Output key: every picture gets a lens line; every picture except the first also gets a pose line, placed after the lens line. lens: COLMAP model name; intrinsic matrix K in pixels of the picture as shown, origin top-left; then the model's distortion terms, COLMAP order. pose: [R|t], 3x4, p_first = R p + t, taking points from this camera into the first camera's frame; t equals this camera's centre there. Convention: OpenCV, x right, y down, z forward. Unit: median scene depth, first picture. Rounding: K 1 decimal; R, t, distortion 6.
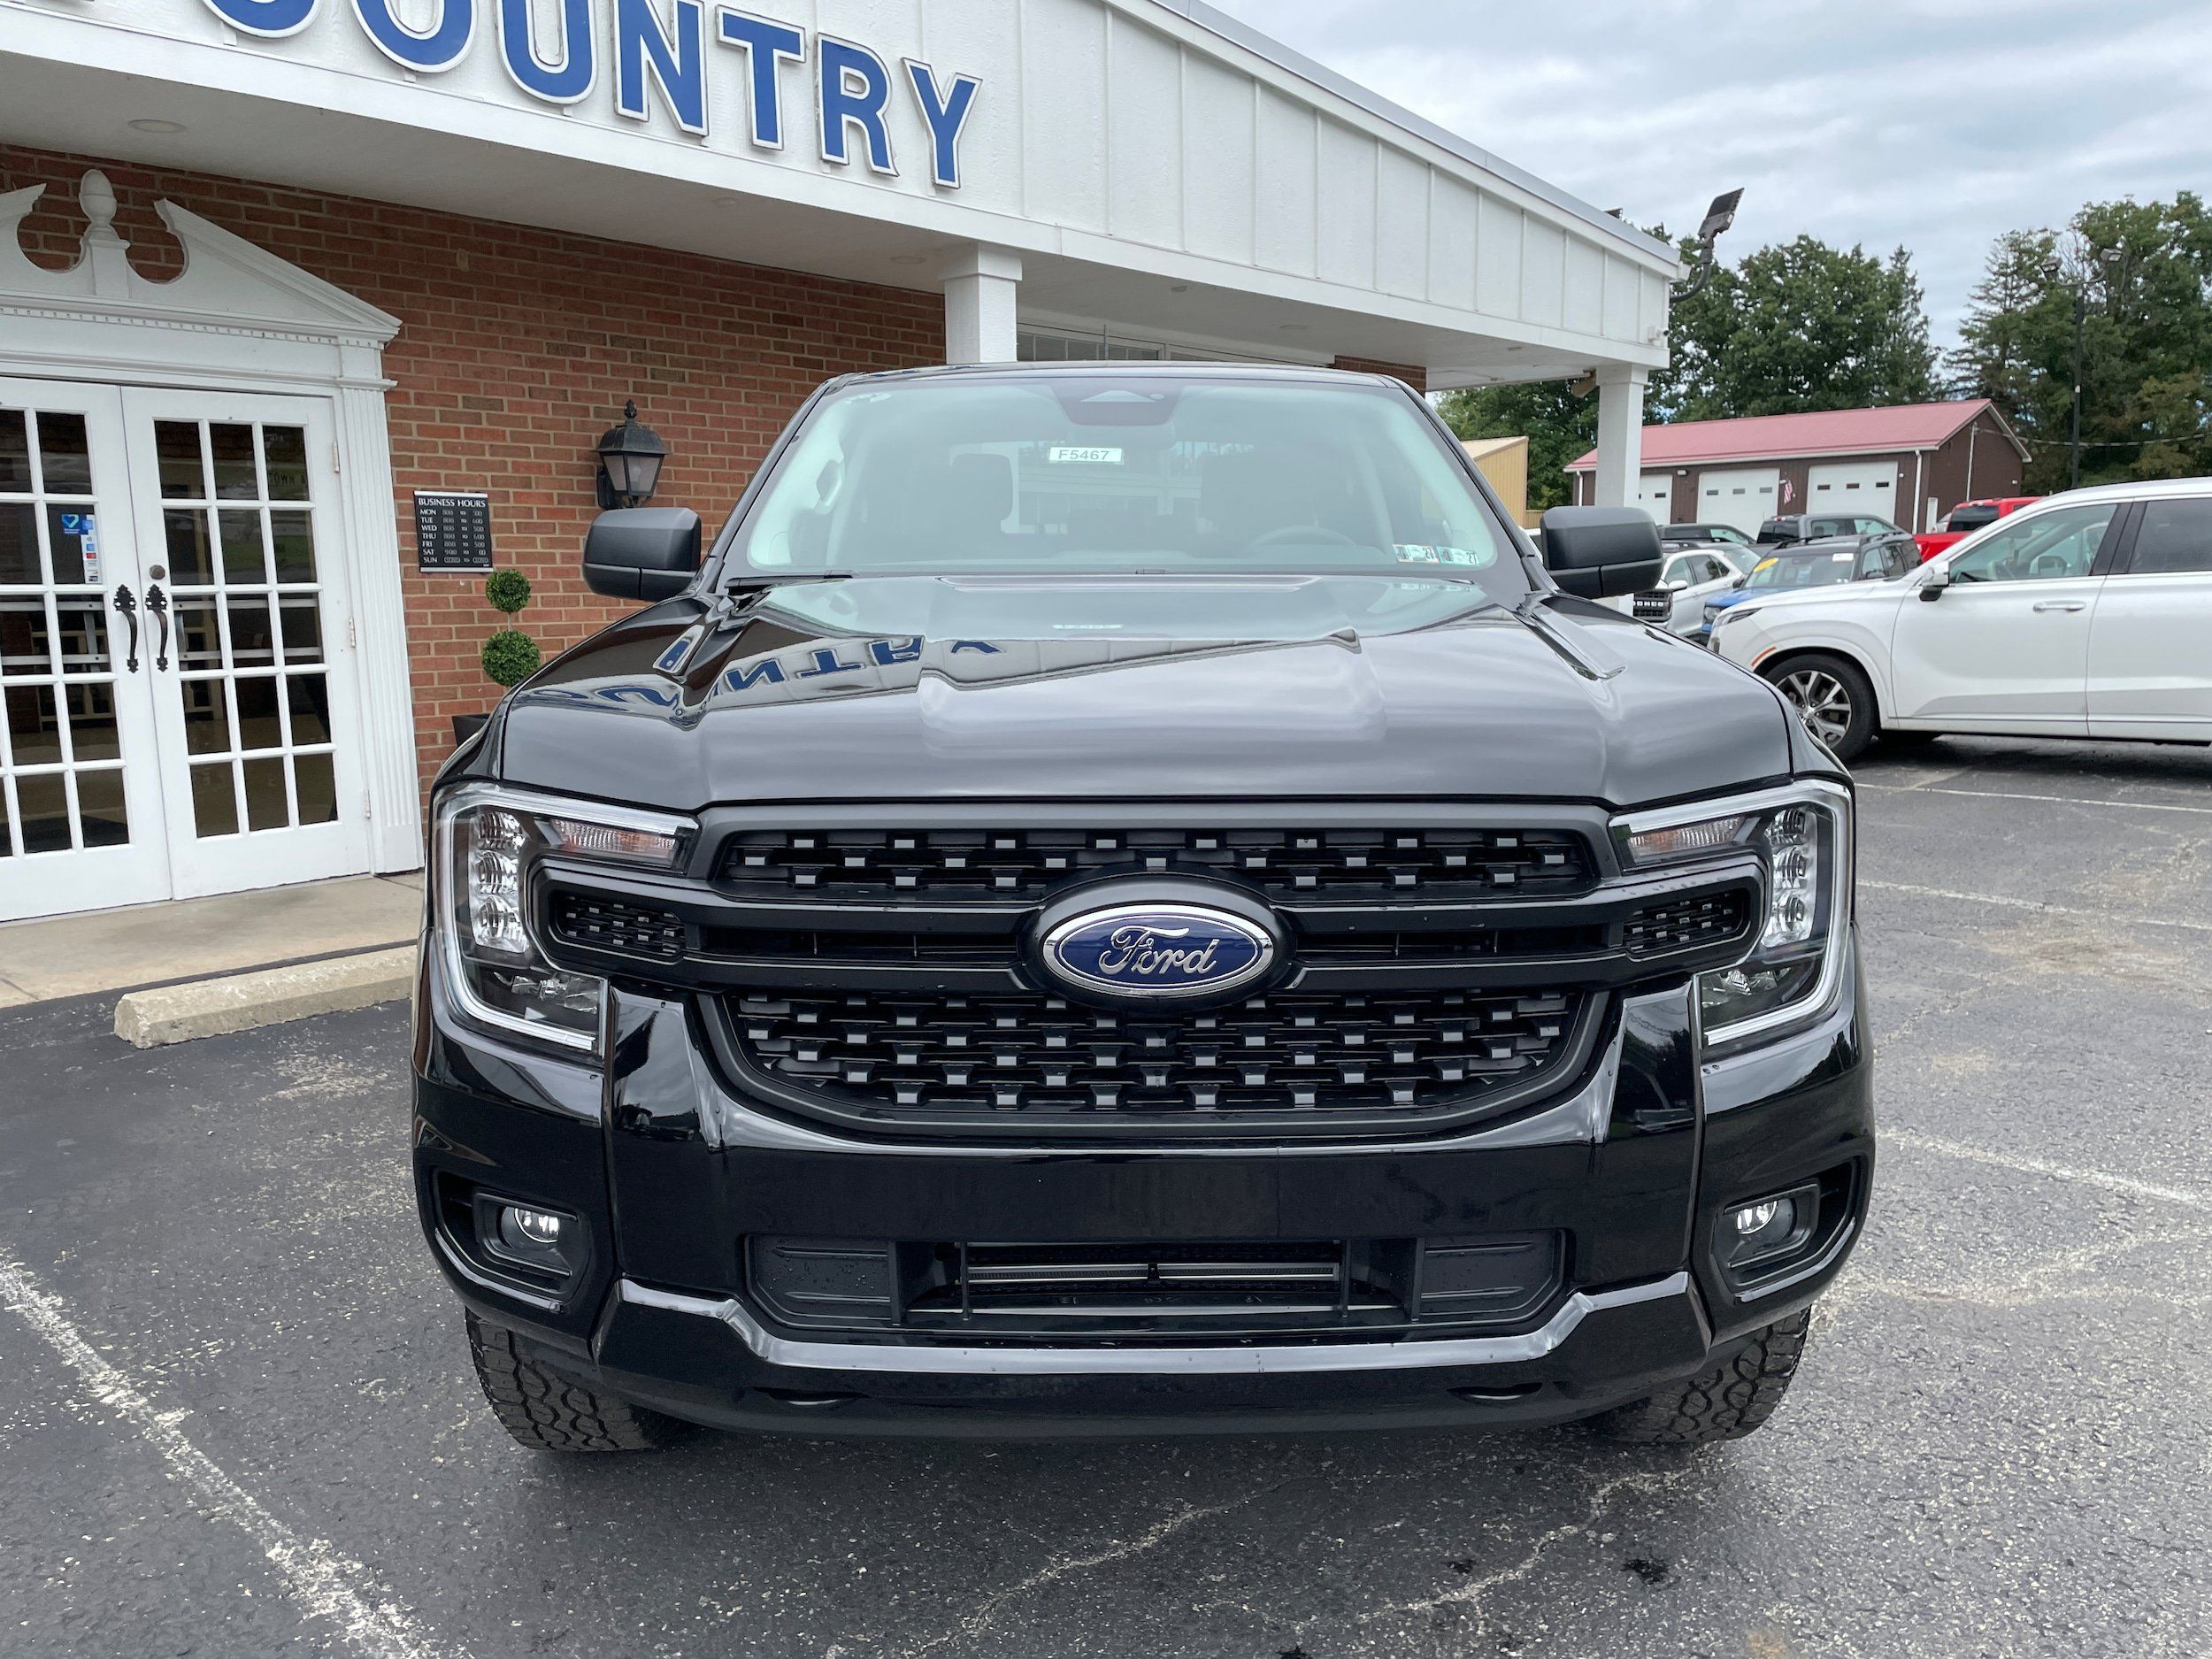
lens RADIAL K [[1673.0, 0, 1121.3], [0, 1673.0, 837.2], [0, 0, 1]] dist [0.109812, -0.140801]
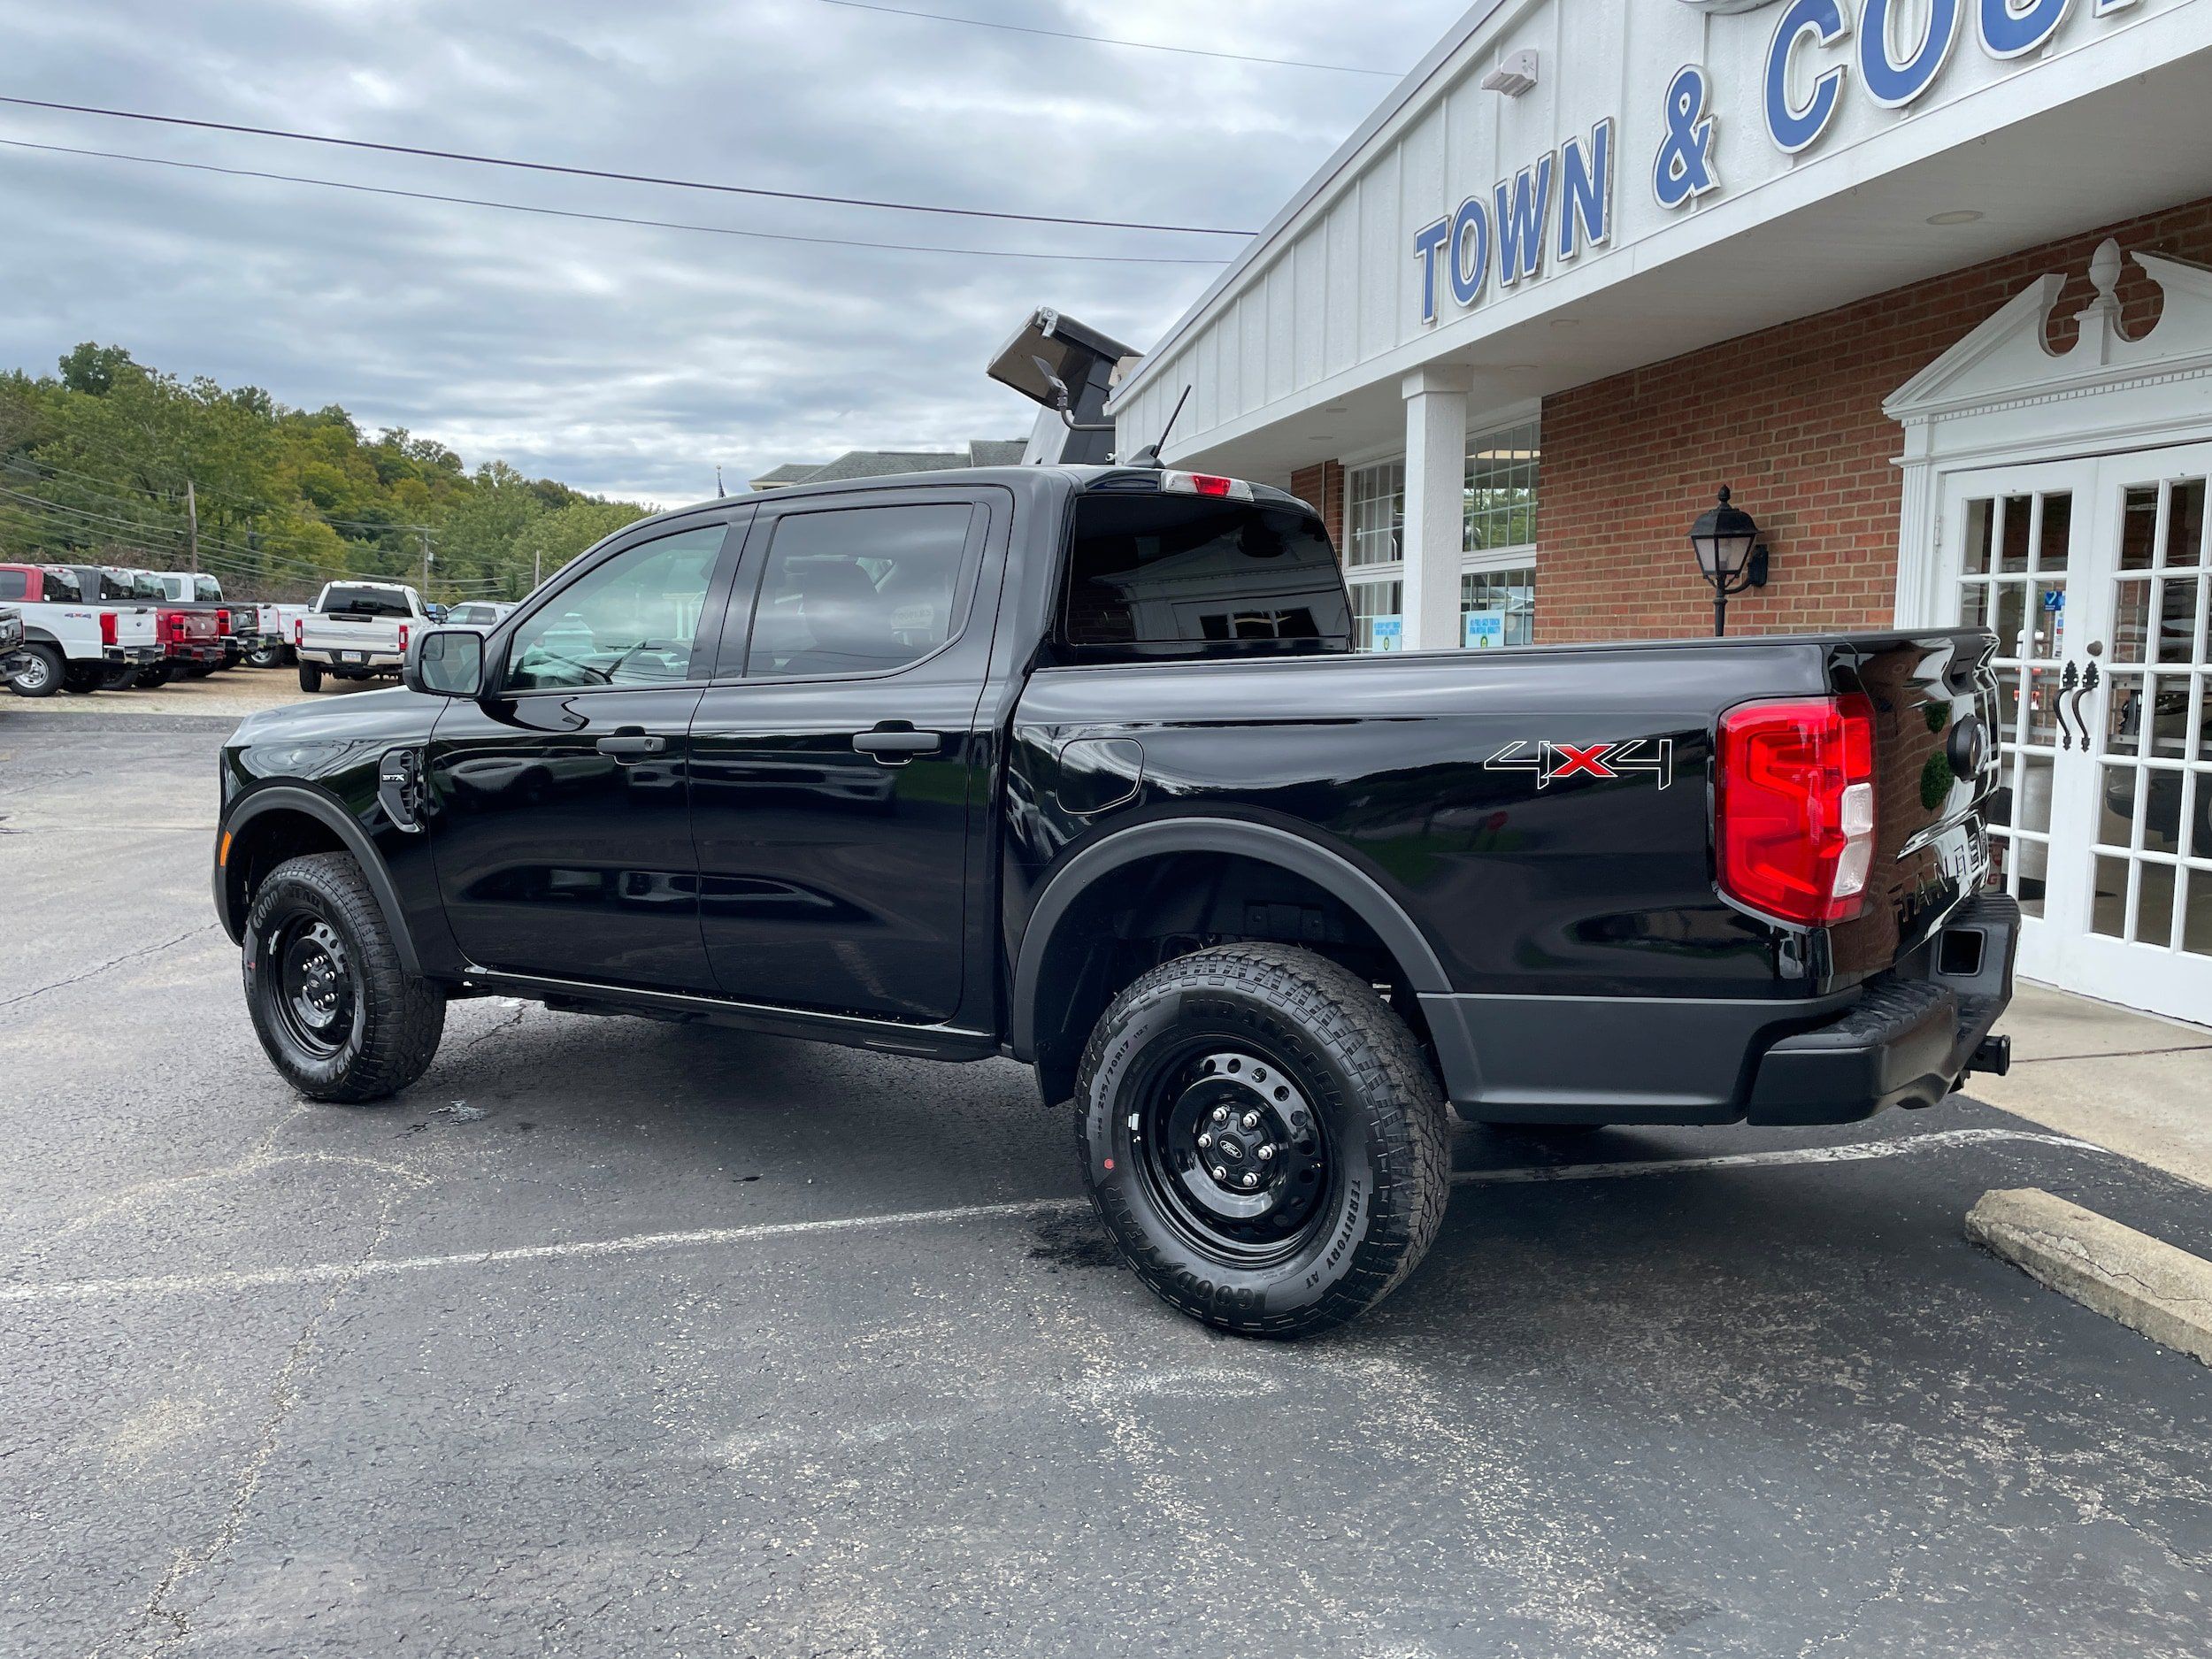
lens RADIAL K [[1660.4, 0, 1069.6], [0, 1660.4, 831.6], [0, 0, 1]] dist [0.098771, -0.124996]
pose [[-0.602658, 0.105305, -0.791021, 0.479685], [-0.113776, 0.969789, 0.215787, -0.174050], [0.789847, 0.220044, -0.572470, 0.993449]]
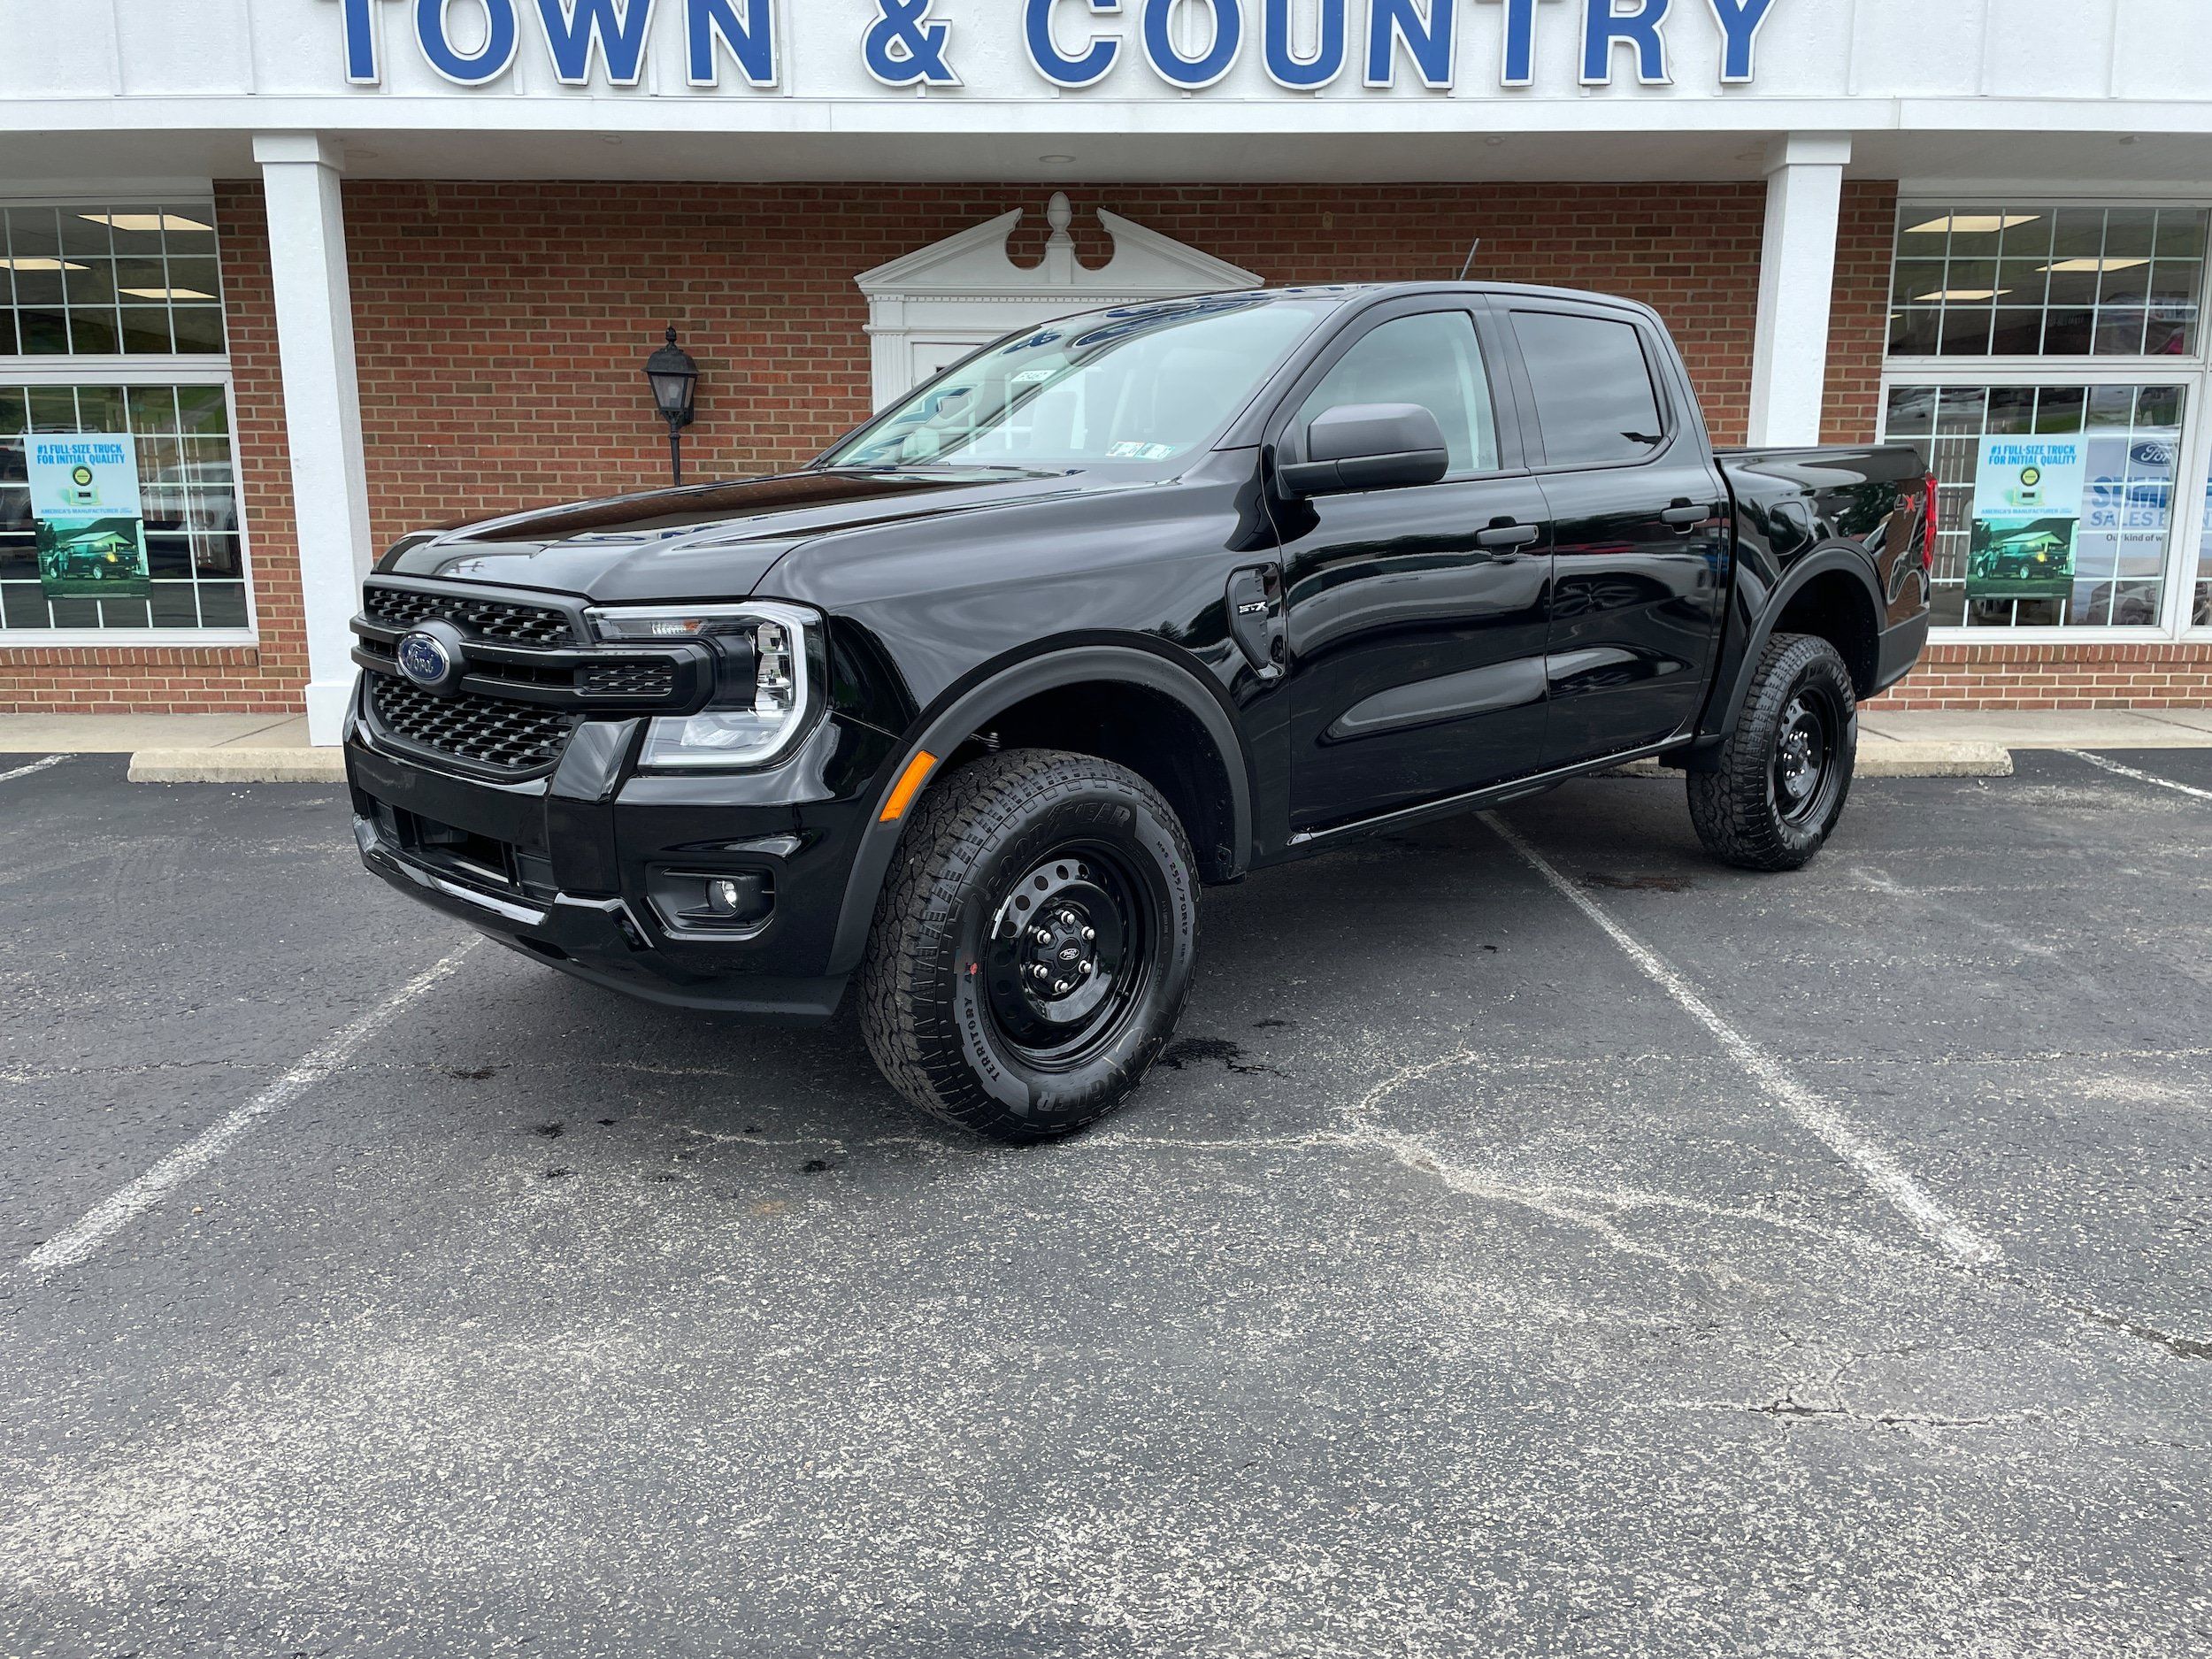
lens RADIAL K [[1674.5, 0, 1100.7], [0, 1674.5, 813.2], [0, 0, 1]] dist [0.105060, -0.138343]
pose [[0.674300, 0.143805, -0.724320, 0.445645], [-0.118940, 0.989199, 0.085667, -0.003402], [0.728816, 0.028386, 0.684121, 0.062410]]
